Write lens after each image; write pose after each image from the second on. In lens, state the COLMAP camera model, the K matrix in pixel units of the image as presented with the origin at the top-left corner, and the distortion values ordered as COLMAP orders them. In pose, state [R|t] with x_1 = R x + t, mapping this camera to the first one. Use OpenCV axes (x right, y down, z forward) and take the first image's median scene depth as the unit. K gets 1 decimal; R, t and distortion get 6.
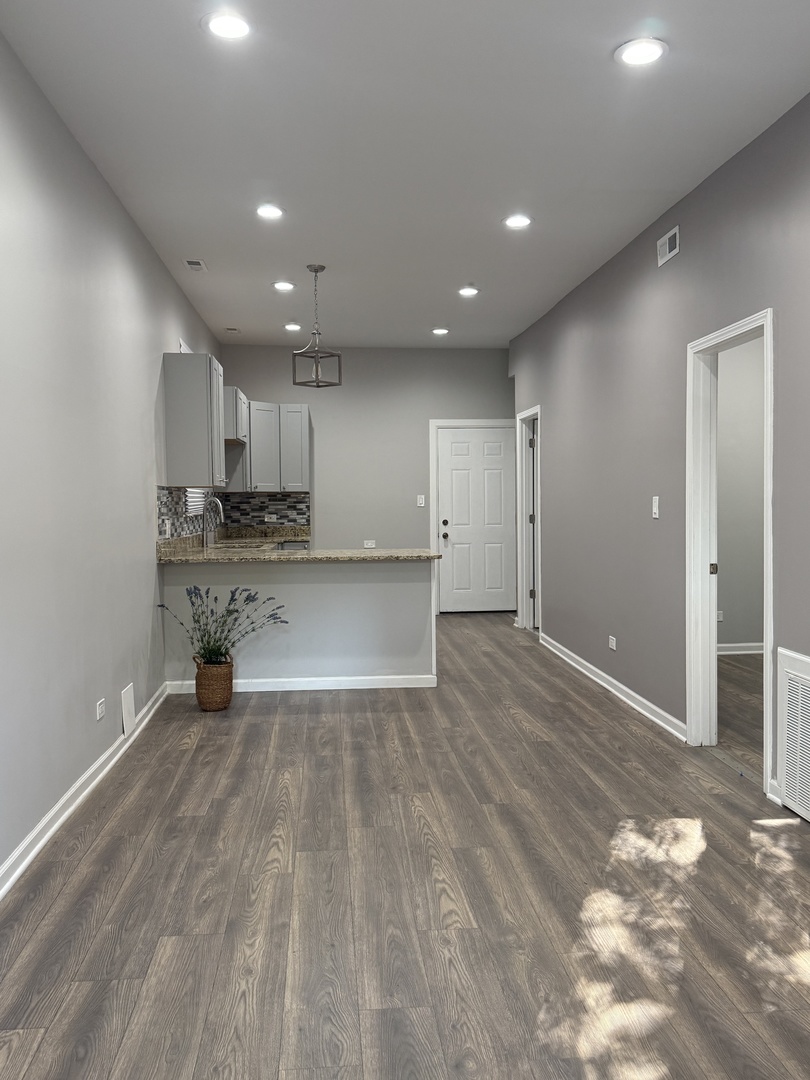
lens RADIAL K [[886.5, 0, 405.0], [0, 886.5, 540.0], [0, 0, 1]] dist [0.000118, -0.007717]
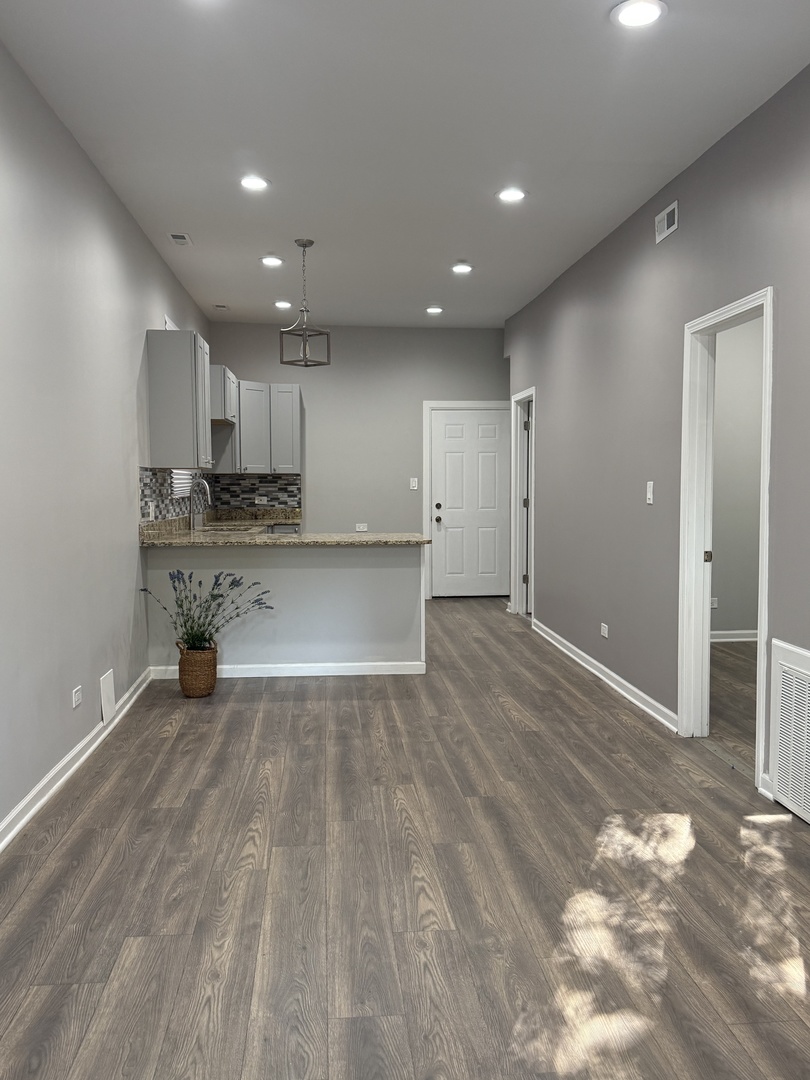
lens RADIAL K [[885.8, 0, 405.5], [0, 885.8, 547.3], [0, 0, 1]] dist [-0.000956, -0.005005]
pose [[0.999974, 0.006431, 0.003276, 0.015439], [-0.006522, 0.999575, 0.028397, -0.003720], [-0.003092, -0.028418, 0.999591, 0.035179]]
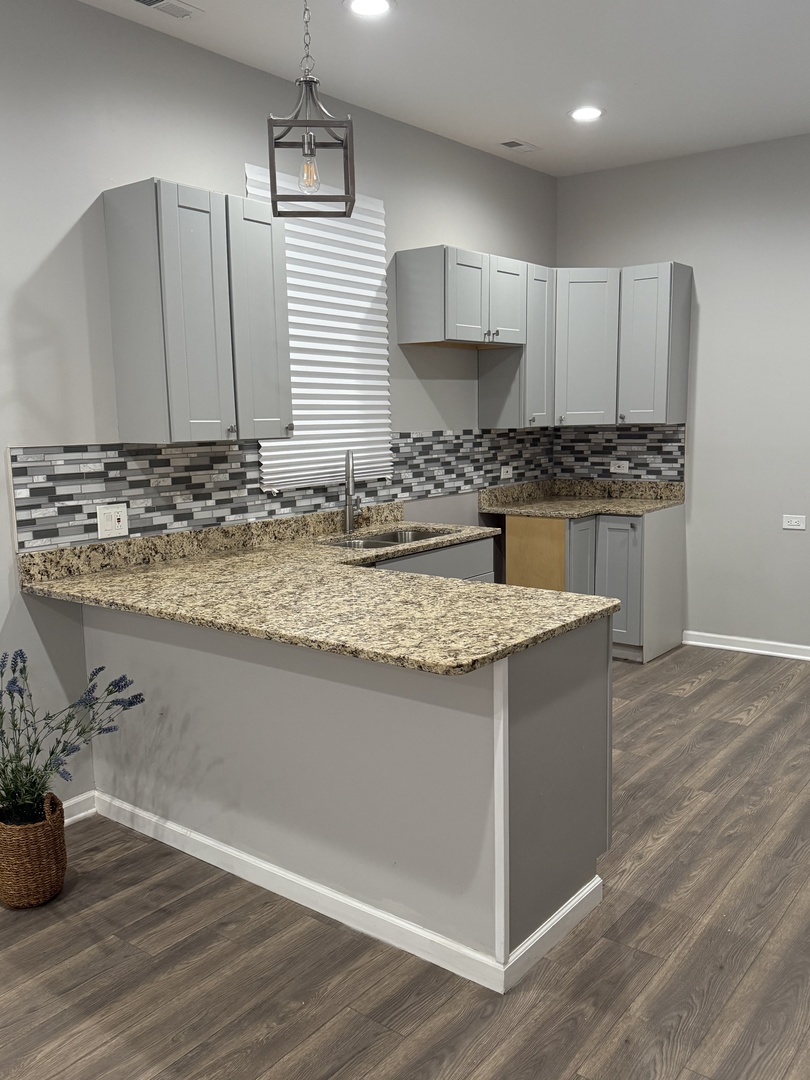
lens RADIAL K [[886.5, 0, 405.0], [0, 886.5, 540.0], [0, 0, 1]] dist [0.000118, -0.007717]
pose [[0.724503, 0.088226, -0.683602, 0.399424], [-0.012582, 0.993302, 0.114860, -0.107924], [0.689157, -0.074615, 0.720760, 1.174408]]
